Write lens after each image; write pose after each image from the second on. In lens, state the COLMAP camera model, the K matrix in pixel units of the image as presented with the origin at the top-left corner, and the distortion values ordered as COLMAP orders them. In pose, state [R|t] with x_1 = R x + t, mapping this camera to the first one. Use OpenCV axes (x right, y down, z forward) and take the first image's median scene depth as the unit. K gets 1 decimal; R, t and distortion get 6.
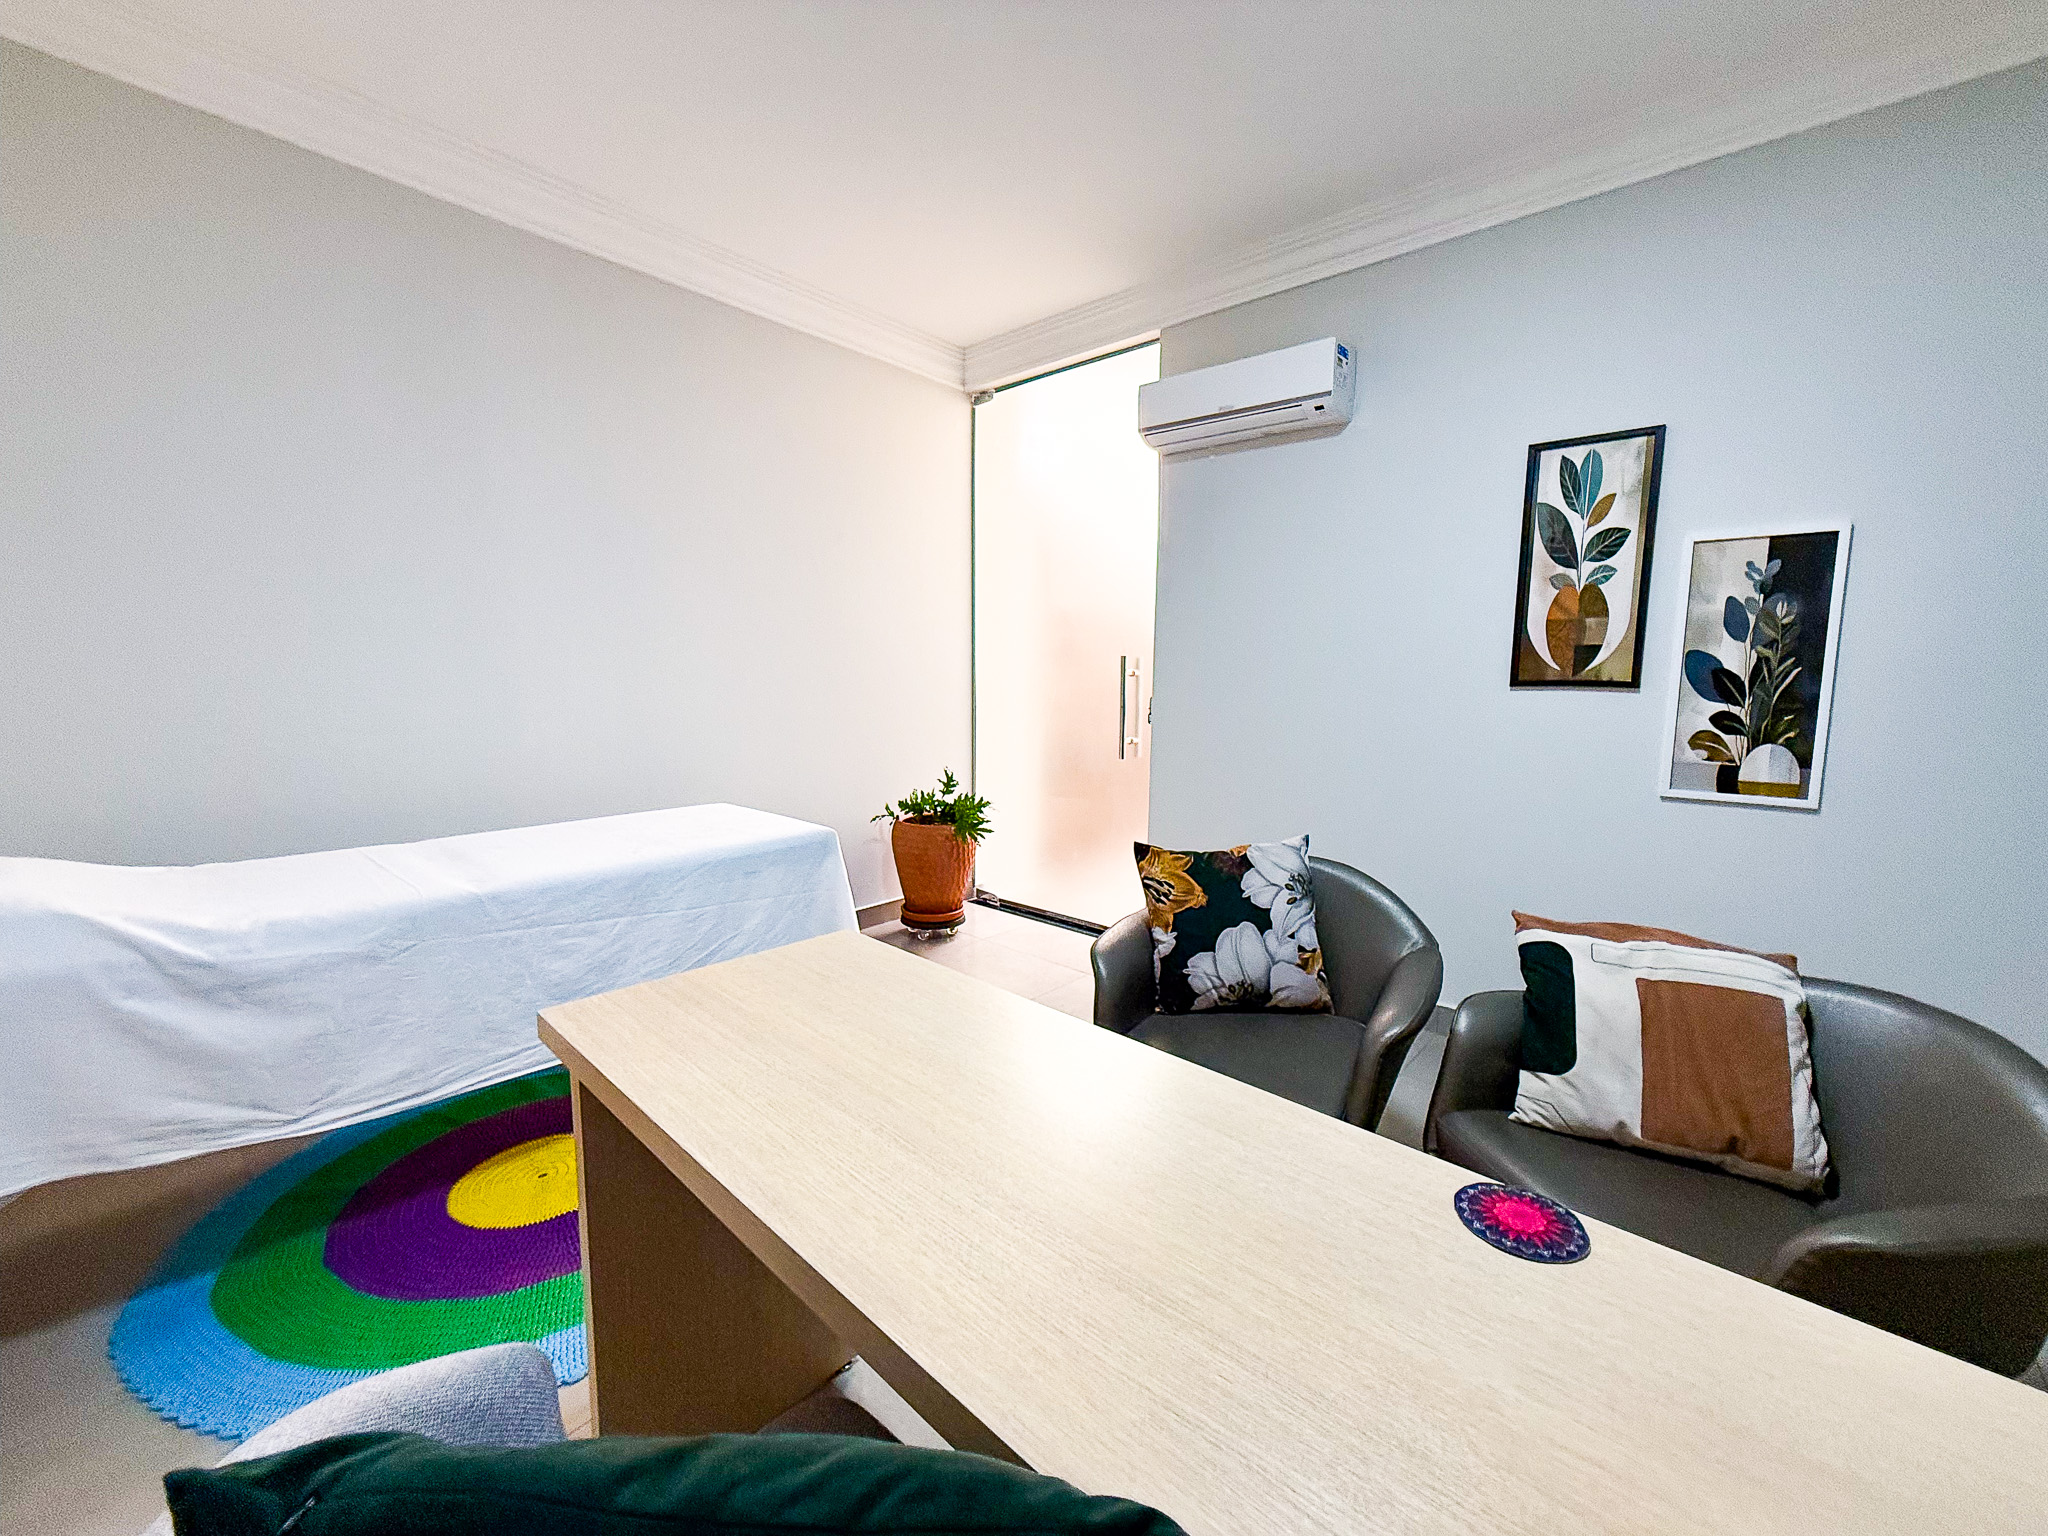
lens RADIAL K [[817.7, 0, 1023.8], [0, 817.7, 769.1], [0, 0, 1]] dist [0.002109, -0.000570]
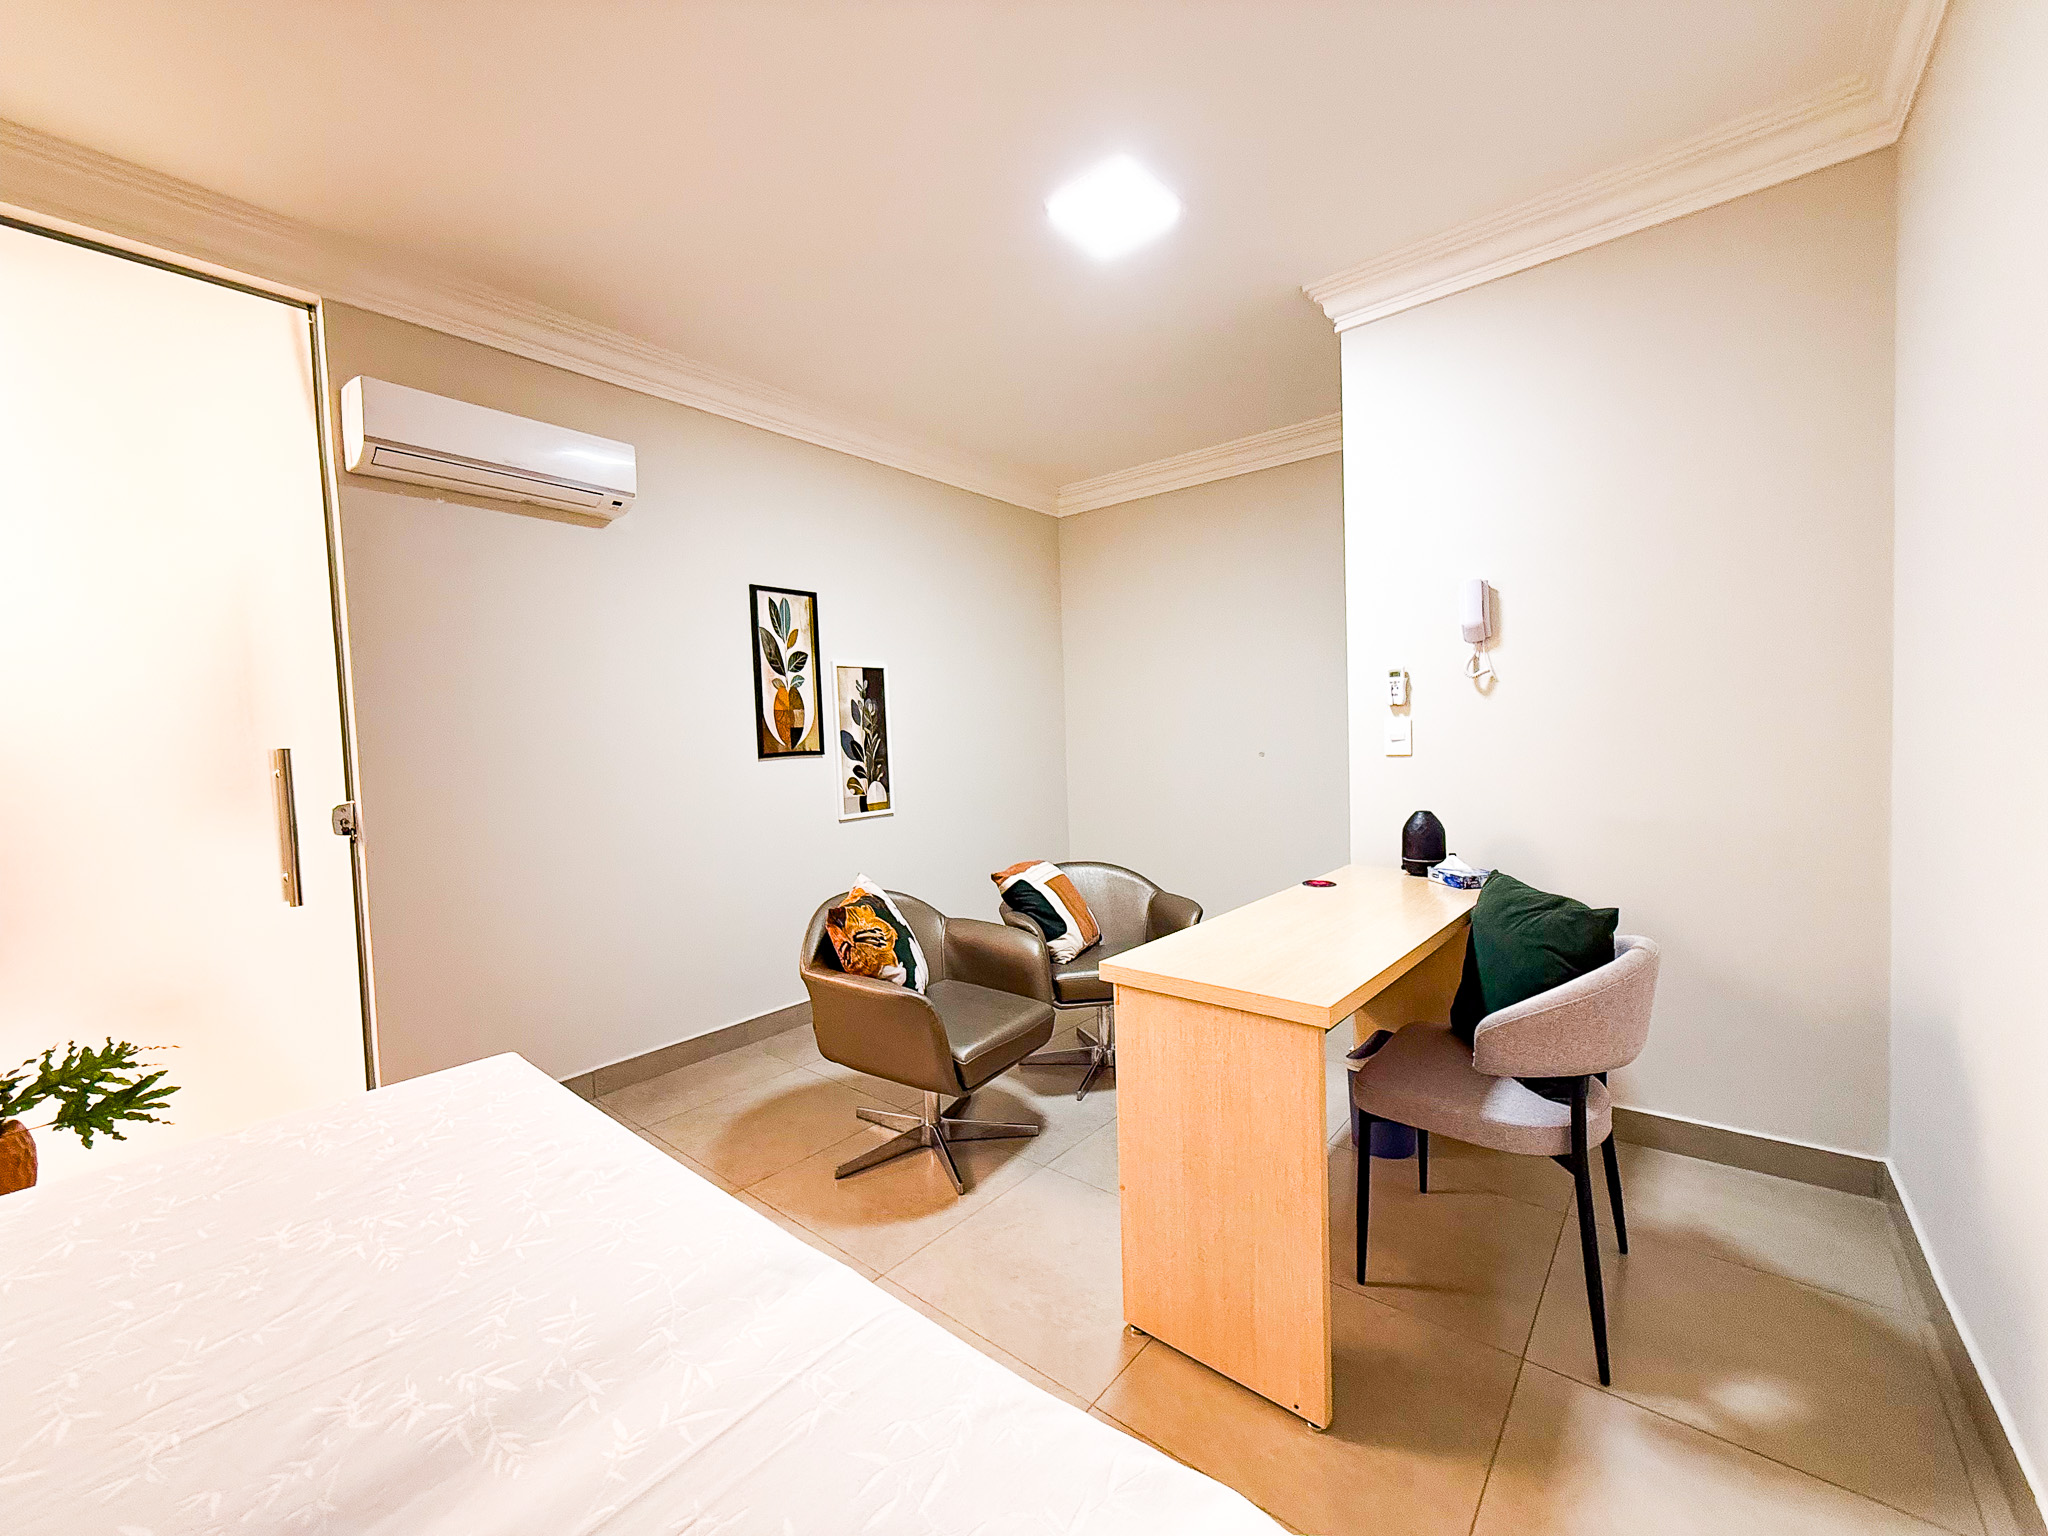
lens RADIAL K [[817.7, 0, 1043.5], [0, 817.7, 772.4], [0, 0, 1]] dist [0.002109, -0.000570]
pose [[-0.041834, -0.058610, 0.997404, -0.906740], [0.158056, 0.985319, 0.064529, -0.108732], [-0.986544, 0.160345, -0.031956, 0.696929]]
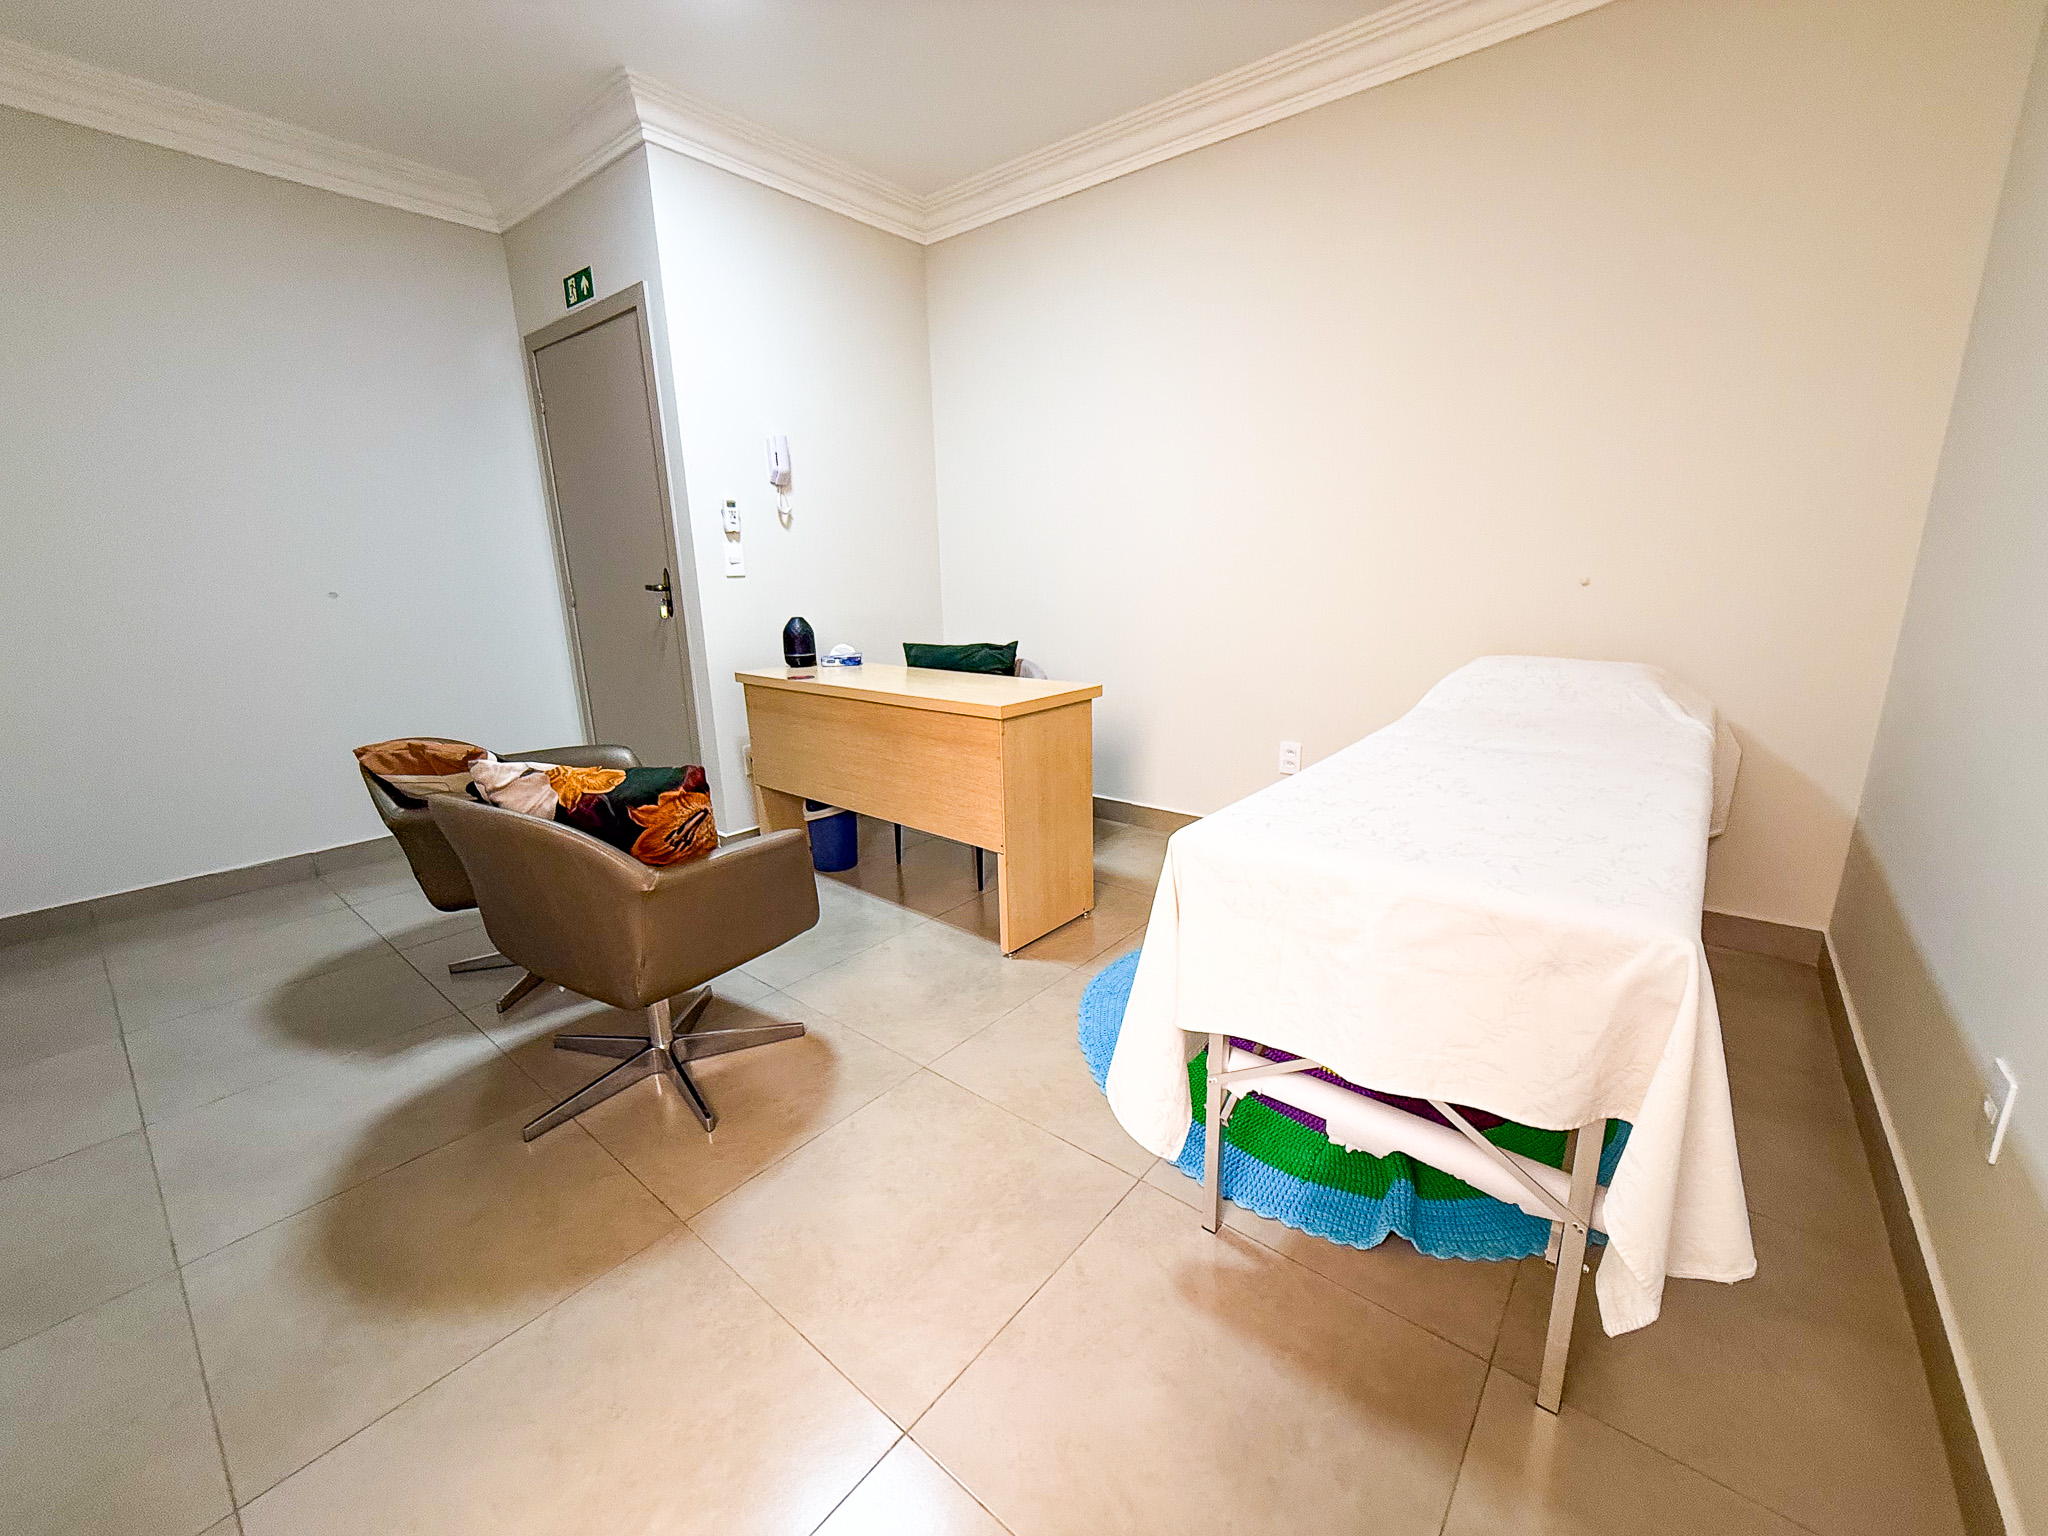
lens RADIAL K [[817.7, 0, 1033.2], [0, 817.7, 768.8], [0, 0, 1]] dist [0.002109, -0.000570]
pose [[-0.998965, 0.021161, -0.040257, -0.136422], [0.005252, 0.932917, 0.360054, -0.174172], [0.045175, 0.359470, -0.932062, 1.658387]]
